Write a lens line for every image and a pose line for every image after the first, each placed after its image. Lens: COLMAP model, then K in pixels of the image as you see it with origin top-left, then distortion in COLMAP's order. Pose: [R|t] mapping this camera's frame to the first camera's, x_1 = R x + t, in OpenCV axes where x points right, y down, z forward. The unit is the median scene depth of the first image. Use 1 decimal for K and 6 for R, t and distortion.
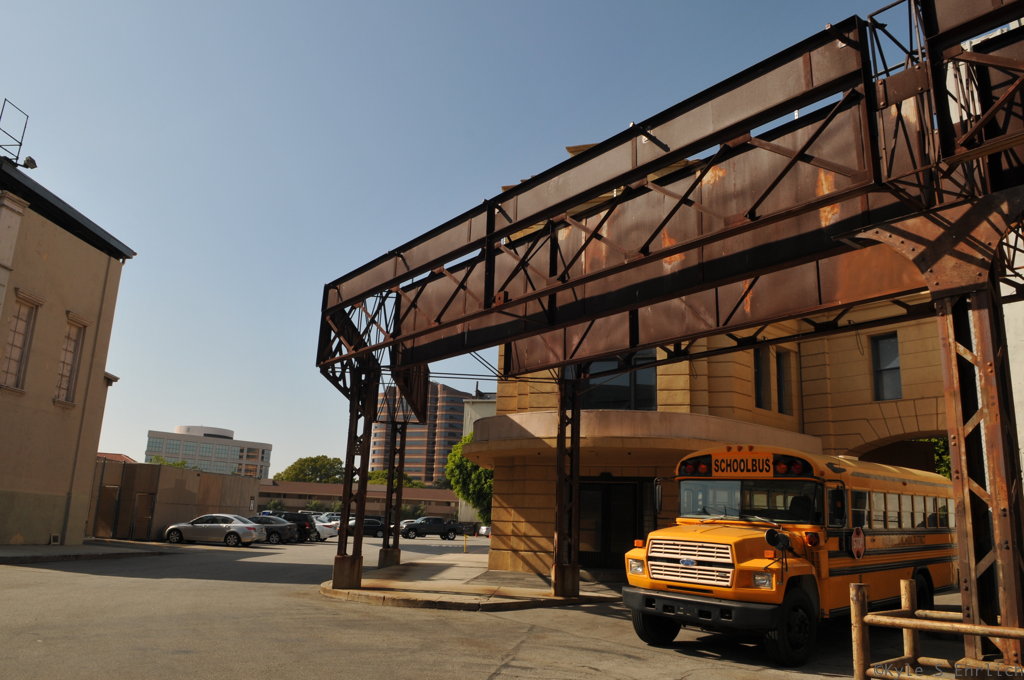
lens RADIAL K [[758.5, 0, 513.9], [0, 758.5, 343.6], [0, 0, 1]] dist [-0.020466, -0.035295]
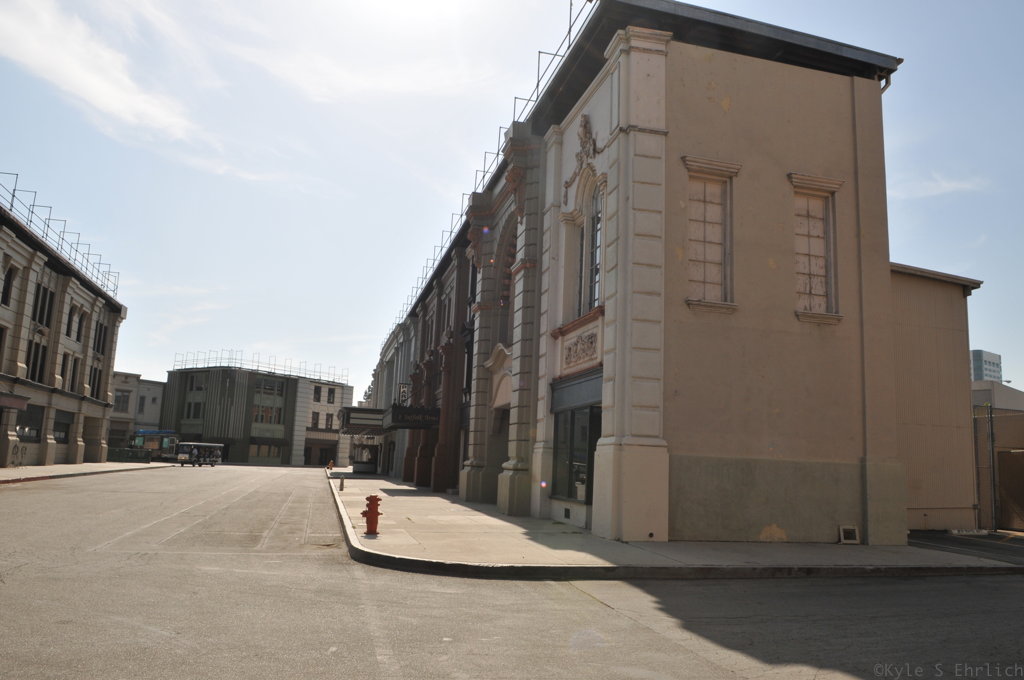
lens RADIAL K [[758.5, 0, 513.9], [0, 758.5, 343.6], [0, 0, 1]] dist [-0.020466, -0.035295]
pose [[0.333331, -0.174533, -0.926514, -0.110695], [0.195552, 0.974144, -0.113152, 0.128153], [0.922307, -0.143465, 0.358842, 0.558834]]
